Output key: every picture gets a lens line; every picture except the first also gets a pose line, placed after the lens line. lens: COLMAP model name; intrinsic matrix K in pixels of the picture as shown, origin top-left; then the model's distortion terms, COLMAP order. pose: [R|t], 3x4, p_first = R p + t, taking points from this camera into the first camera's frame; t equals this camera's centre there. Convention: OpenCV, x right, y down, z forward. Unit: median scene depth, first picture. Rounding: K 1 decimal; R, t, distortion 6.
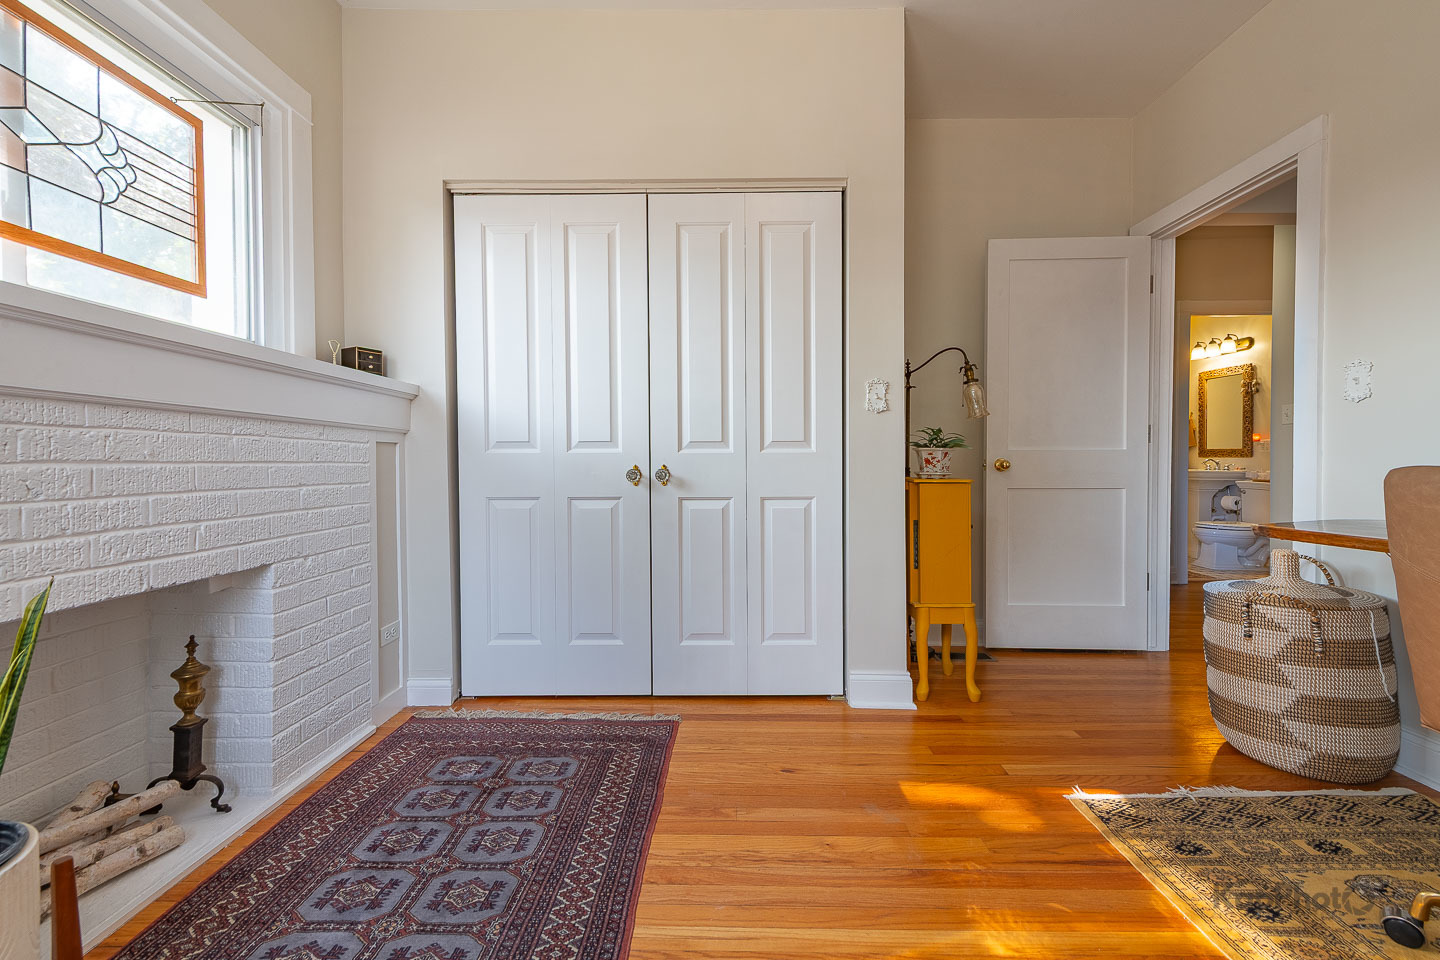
lens RADIAL K [[599.5, 0, 752.3], [0, 599.5, 470.6], [0, 0, 1]] dist [0.019160, -0.006502]
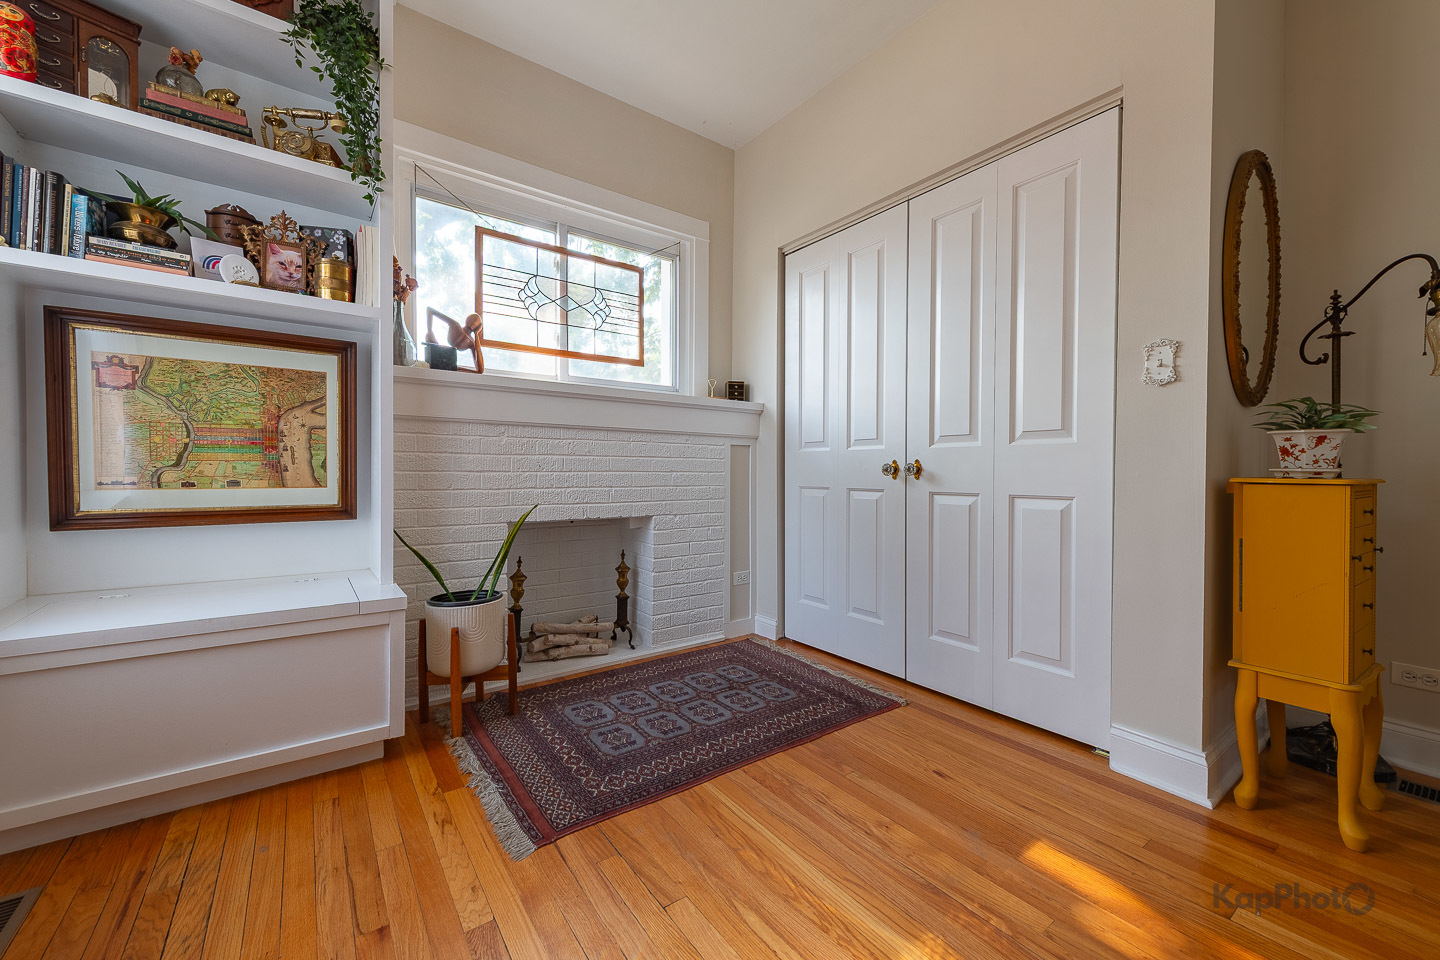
lens RADIAL K [[599.2, 0, 681.5], [0, 599.2, 485.1], [0, 0, 1]] dist [0.012475, -0.000162]
pose [[0.540548, 0.028340, -0.840836, 0.544458], [-0.020790, 0.999577, 0.020325, 0.023422], [0.841056, 0.006495, 0.540909, 0.112641]]
